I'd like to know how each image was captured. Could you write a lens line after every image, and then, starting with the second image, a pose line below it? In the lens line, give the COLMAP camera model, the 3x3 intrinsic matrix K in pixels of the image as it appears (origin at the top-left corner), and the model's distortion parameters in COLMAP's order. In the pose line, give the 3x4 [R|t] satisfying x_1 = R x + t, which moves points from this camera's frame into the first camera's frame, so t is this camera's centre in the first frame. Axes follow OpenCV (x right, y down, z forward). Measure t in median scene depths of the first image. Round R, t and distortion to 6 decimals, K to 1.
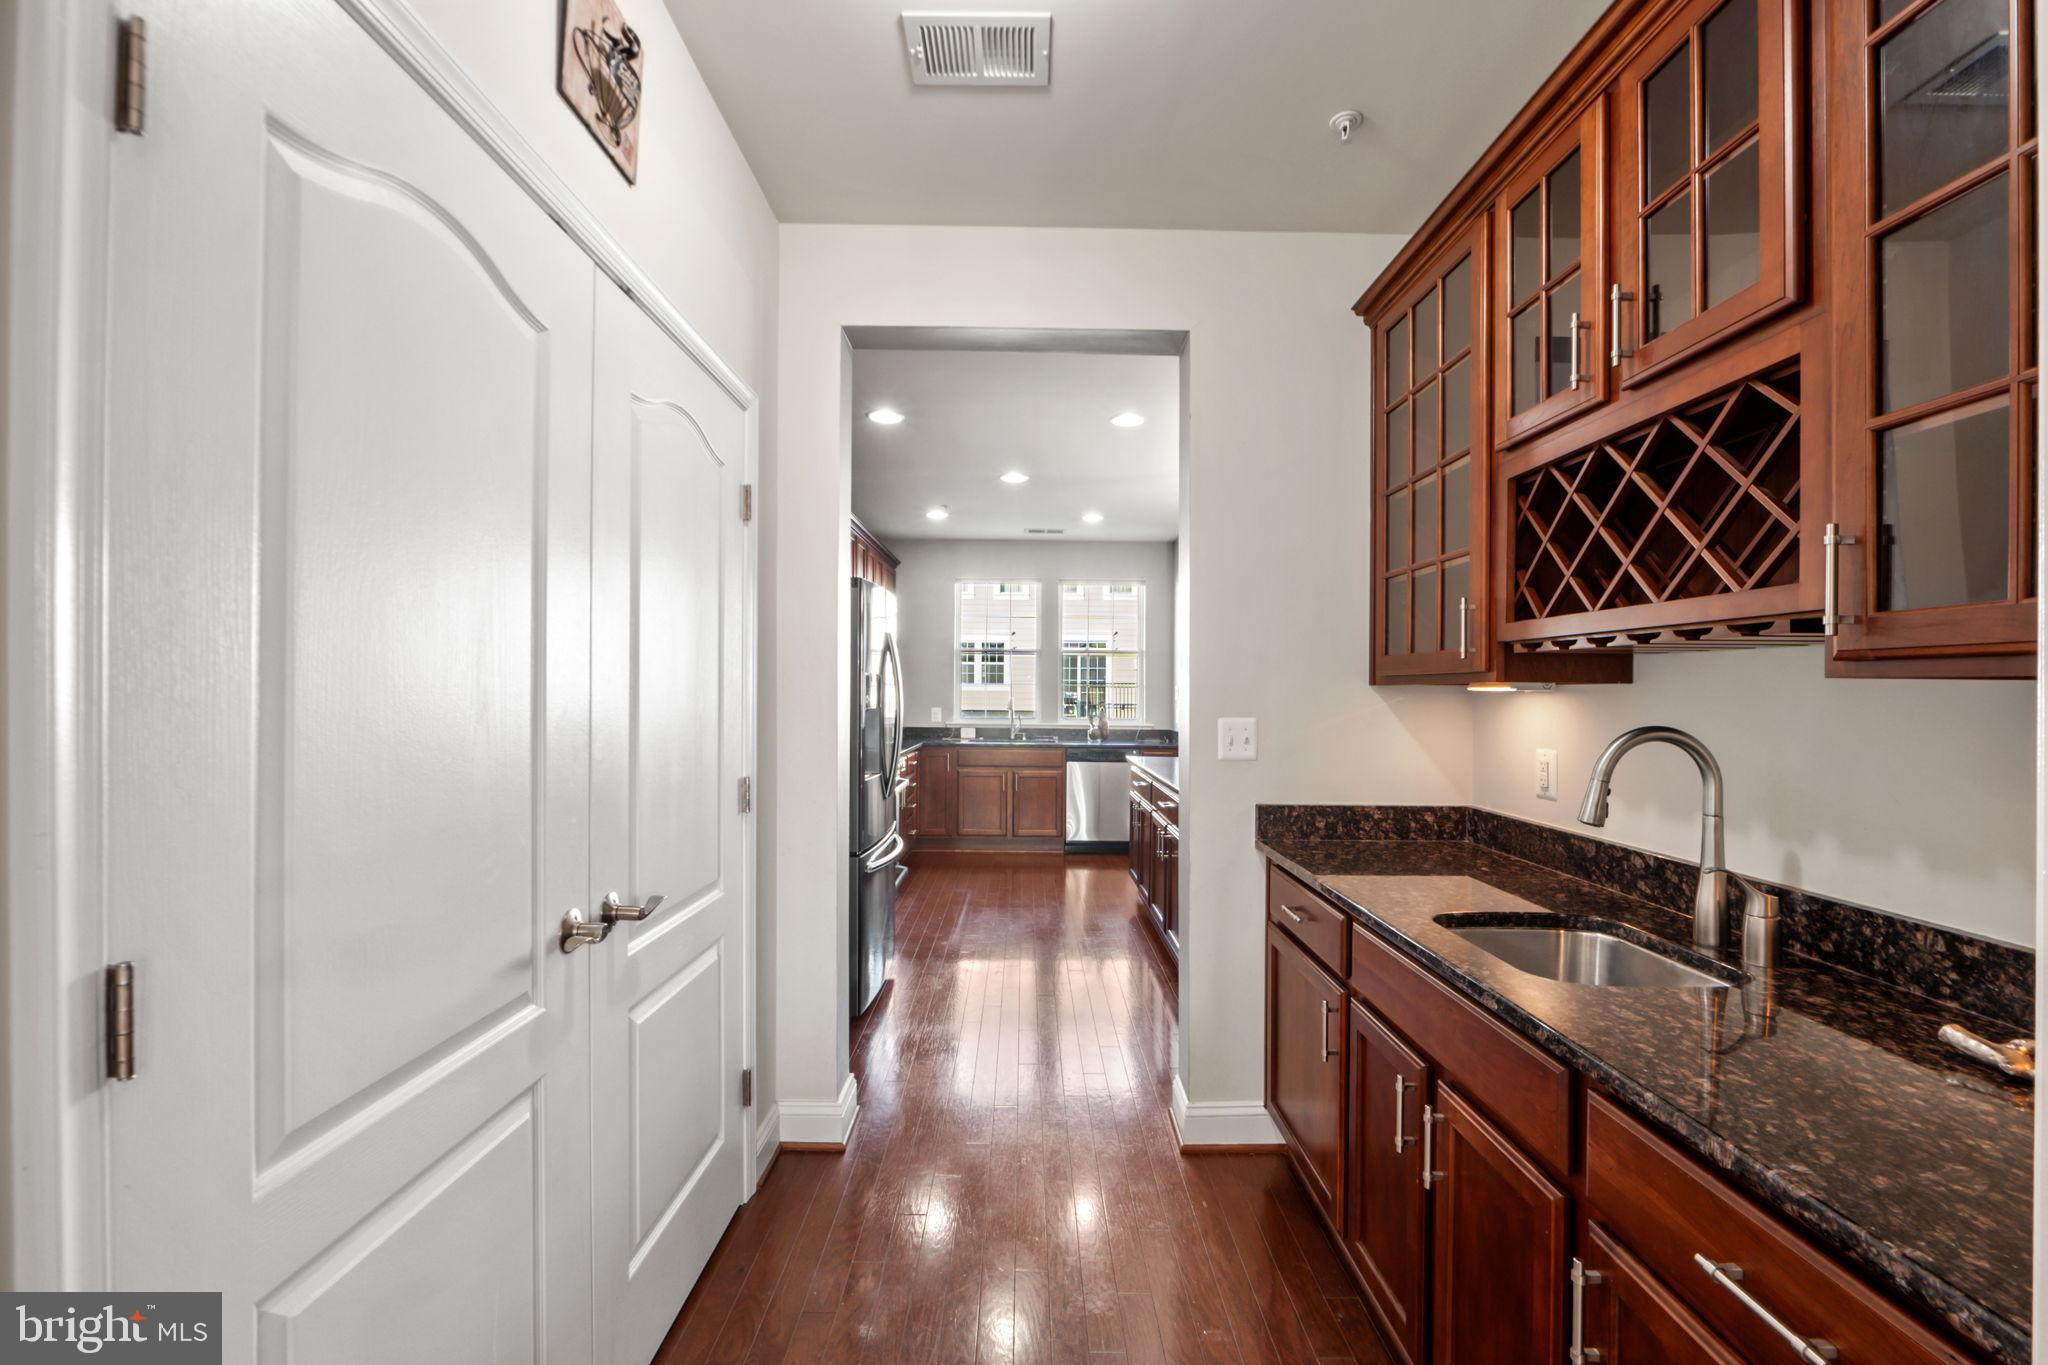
lens RADIAL K [[855.7, 0, 1027.9], [0, 855.7, 693.3], [0, 0, 1]] dist [-0.015767, -0.000094]
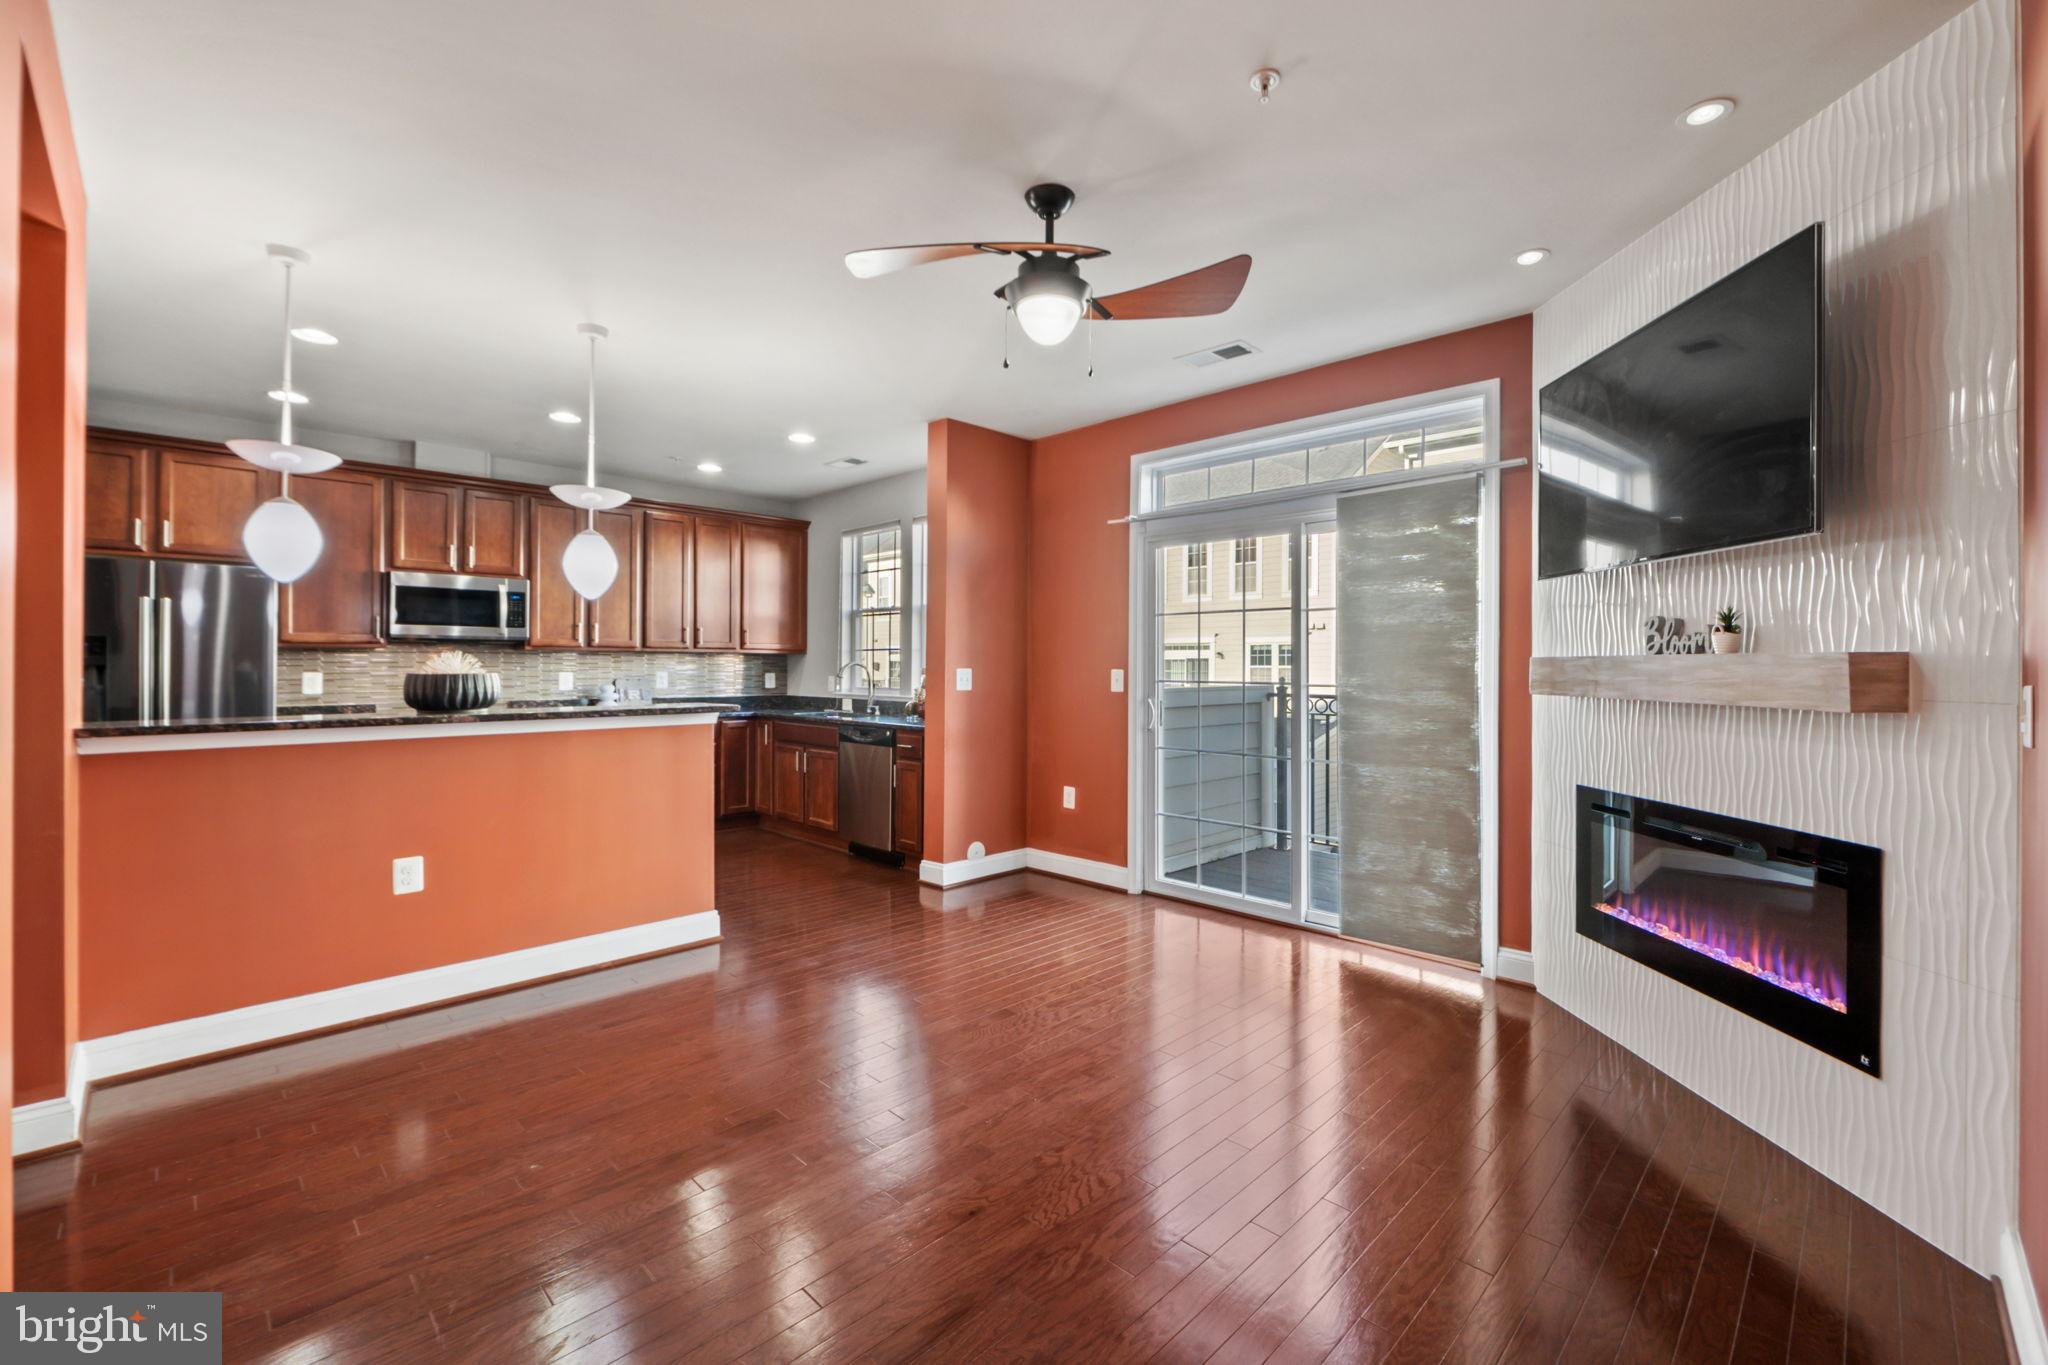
lens RADIAL K [[855.0, 0, 1028.8], [0, 855.0, 675.8], [0, 0, 1]] dist [-0.016048, 0.000088]
pose [[0.704124, 0.001433, -0.710076, 0.712798], [0.002273, 0.999988, 0.004272, 0.013139], [0.710074, -0.004622, 0.704112, 0.519598]]
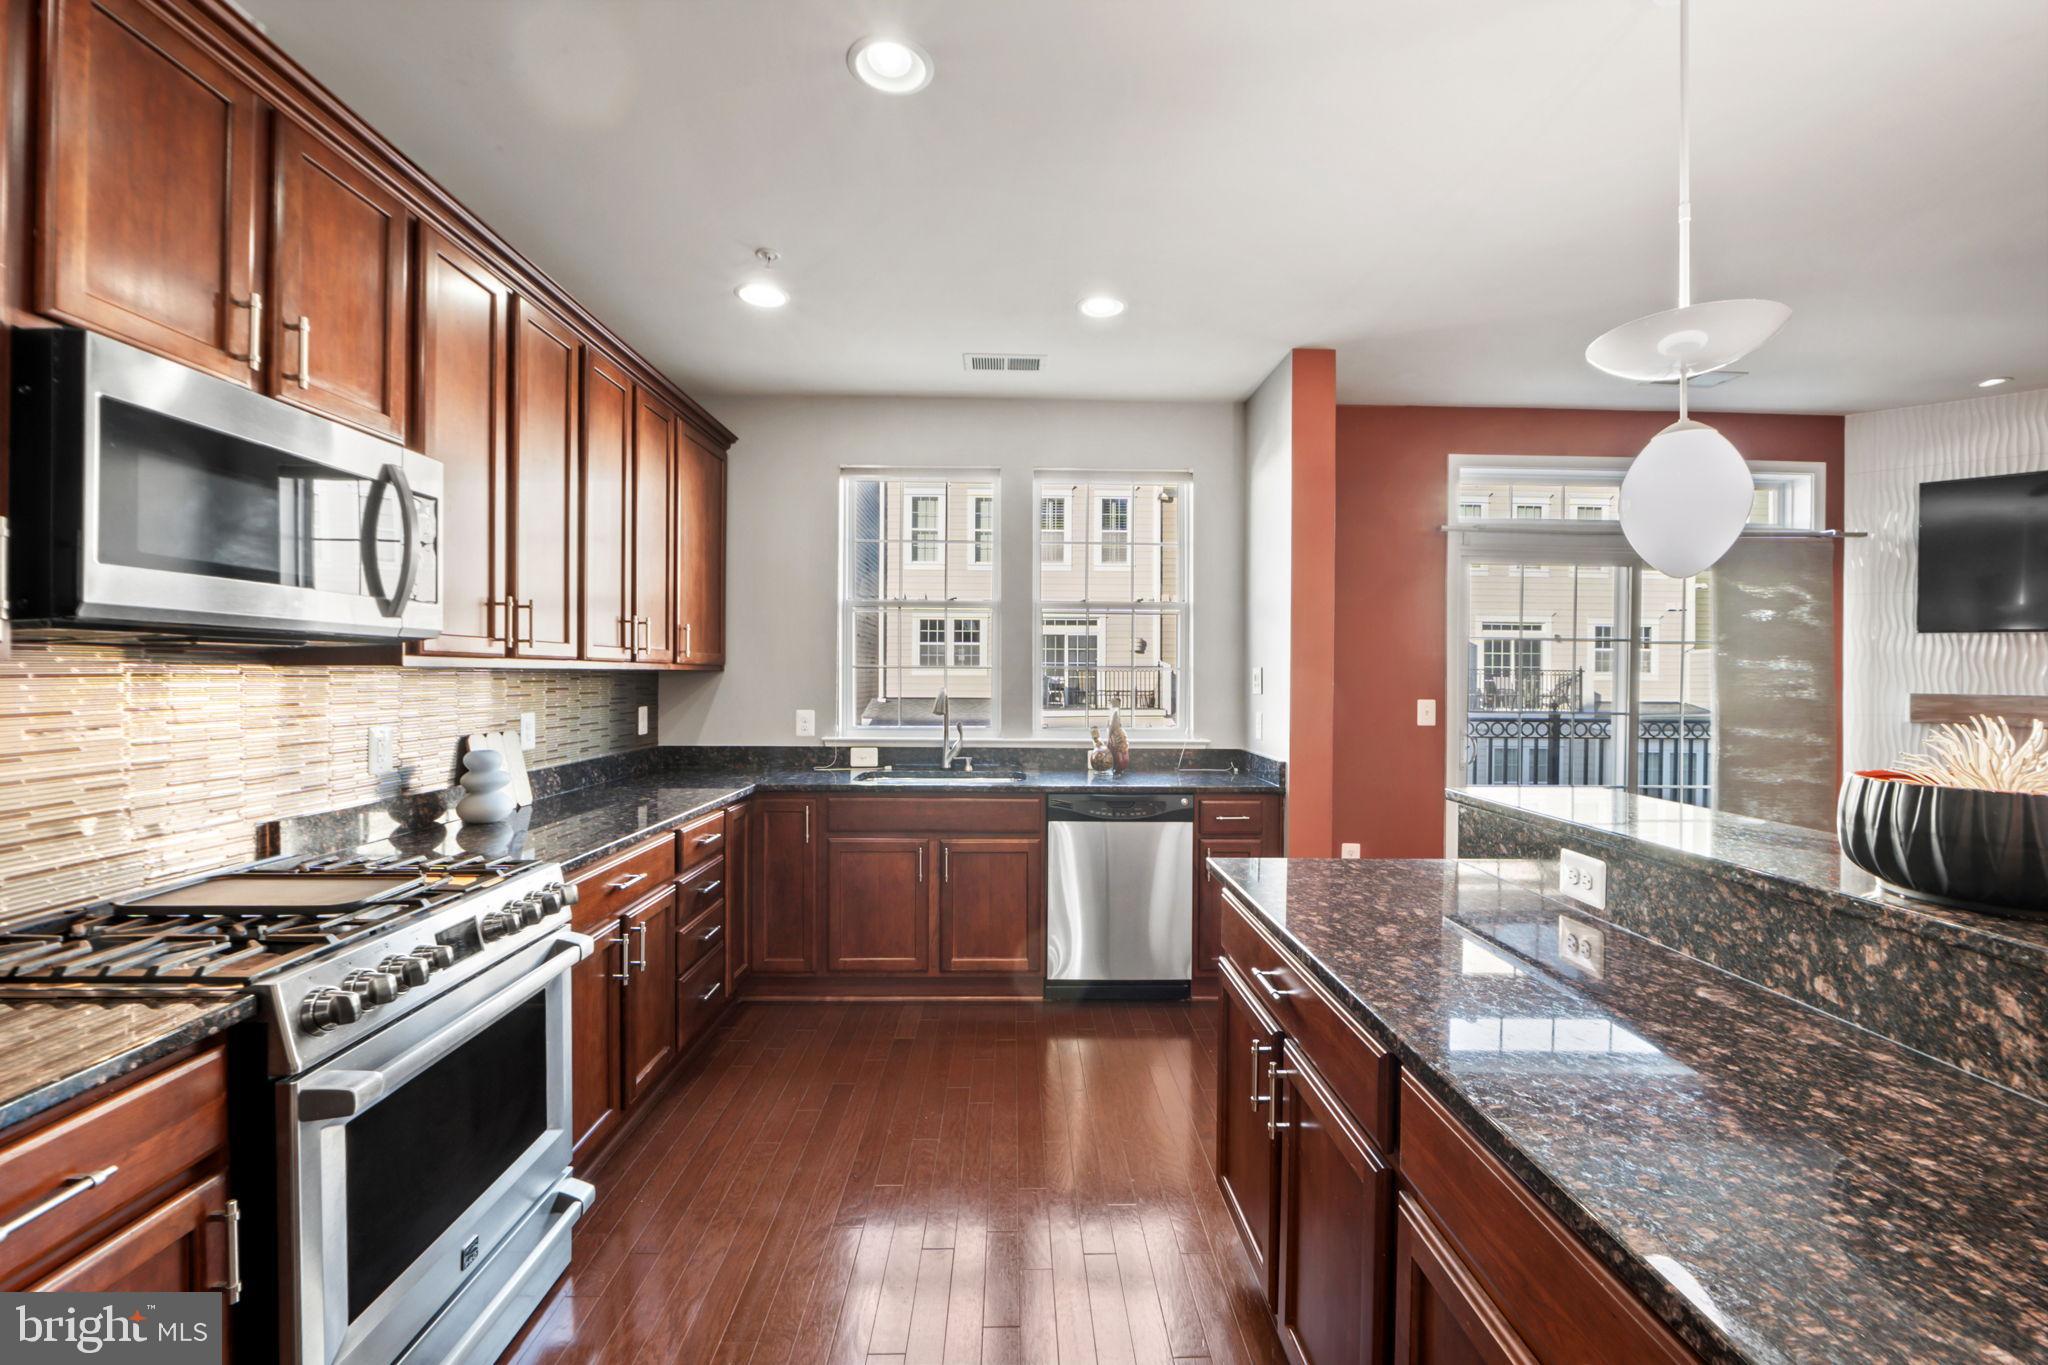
lens RADIAL K [[855.0, 0, 1028.8], [0, 855.0, 675.8], [0, 0, 1]] dist [-0.016048, 0.000088]
pose [[0.999850, -0.000890, 0.017270, 0.024356], [0.000912, 0.999999, -0.001264, -0.003923], [-0.017269, 0.001280, 0.999850, 0.475372]]
